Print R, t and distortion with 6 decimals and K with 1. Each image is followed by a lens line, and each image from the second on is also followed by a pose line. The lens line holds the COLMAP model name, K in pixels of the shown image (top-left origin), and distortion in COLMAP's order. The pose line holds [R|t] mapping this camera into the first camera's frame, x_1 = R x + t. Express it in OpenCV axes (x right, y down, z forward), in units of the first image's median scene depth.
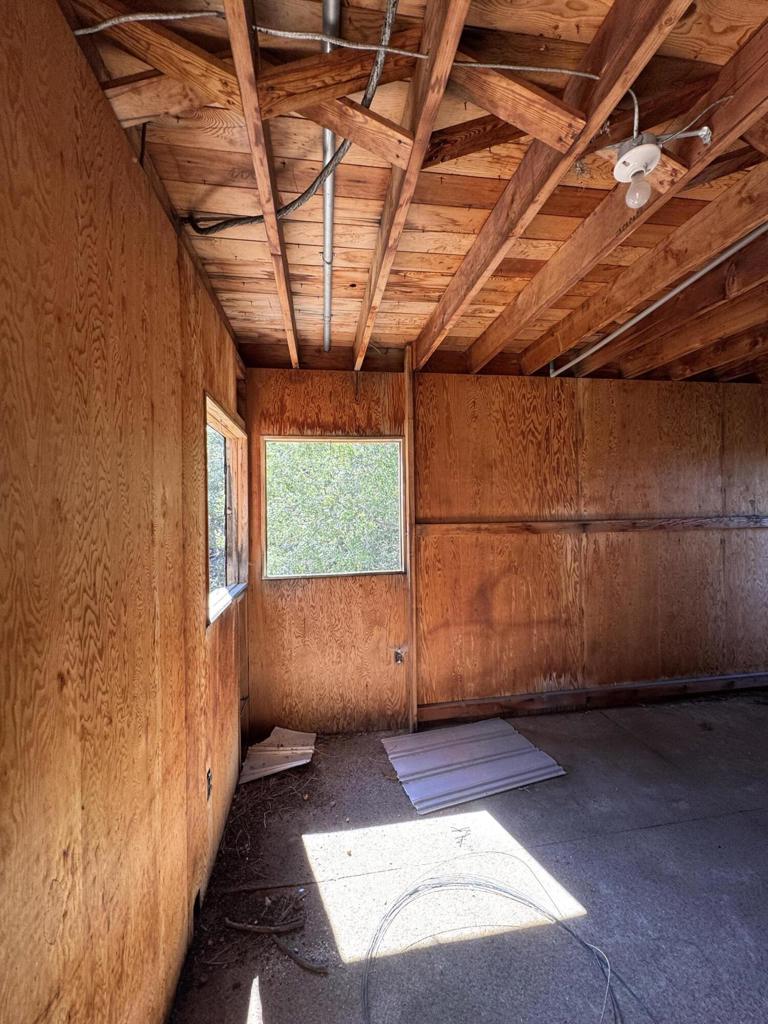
lens RADIAL K [[408.6, 0, 384.3], [0, 408.6, 512.3], [0, 0, 1]] dist [-0.003443, 0.000353]
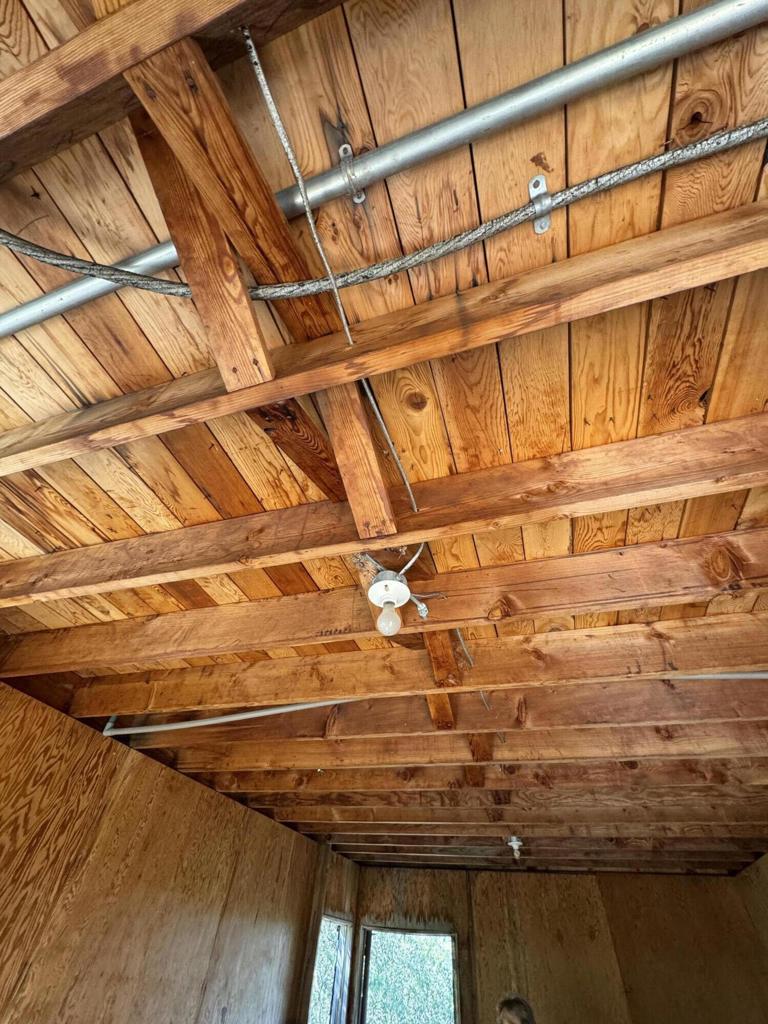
lens RADIAL K [[408.6, 0, 386.7], [0, 408.6, 510.7], [0, 0, 1]] dist [-0.003443, 0.000353]
pose [[0.441031, 0.695205, 0.567610, -0.034517], [-0.070373, 0.657280, -0.750354, -0.126138], [-0.894729, 0.290985, 0.338805, 0.302640]]
